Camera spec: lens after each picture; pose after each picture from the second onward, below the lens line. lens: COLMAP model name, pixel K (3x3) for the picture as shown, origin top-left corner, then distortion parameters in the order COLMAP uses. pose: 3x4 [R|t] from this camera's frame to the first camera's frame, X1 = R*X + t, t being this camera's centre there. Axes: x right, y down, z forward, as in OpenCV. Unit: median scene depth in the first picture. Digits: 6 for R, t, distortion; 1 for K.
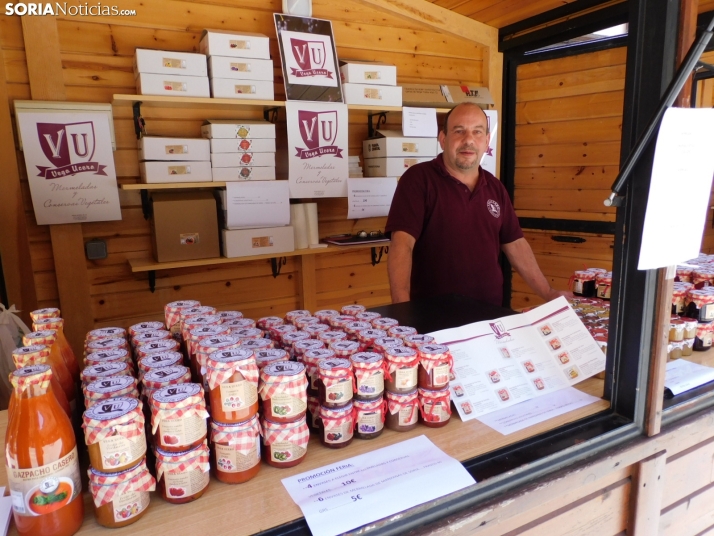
lens RADIAL K [[504.4, 0, 357.0], [0, 504.4, 268.0], [0, 0, 1]] dist [0.001866, 0.001489]
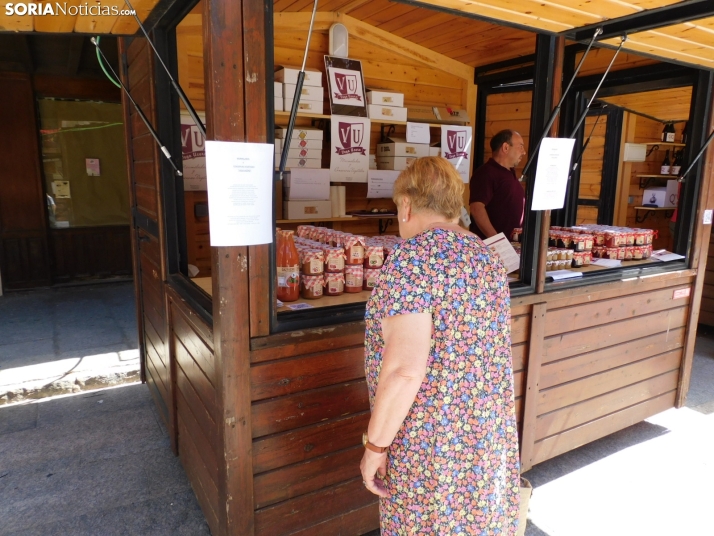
lens RADIAL K [[504.4, 0, 357.0], [0, 504.4, 268.0], [0, 0, 1]] dist [0.001866, 0.001489]
pose [[0.998030, 0.031728, 0.054126, -0.125222], [-0.031573, 0.999495, -0.003723, 0.114720], [-0.054217, 0.002007, 0.998527, -0.459376]]
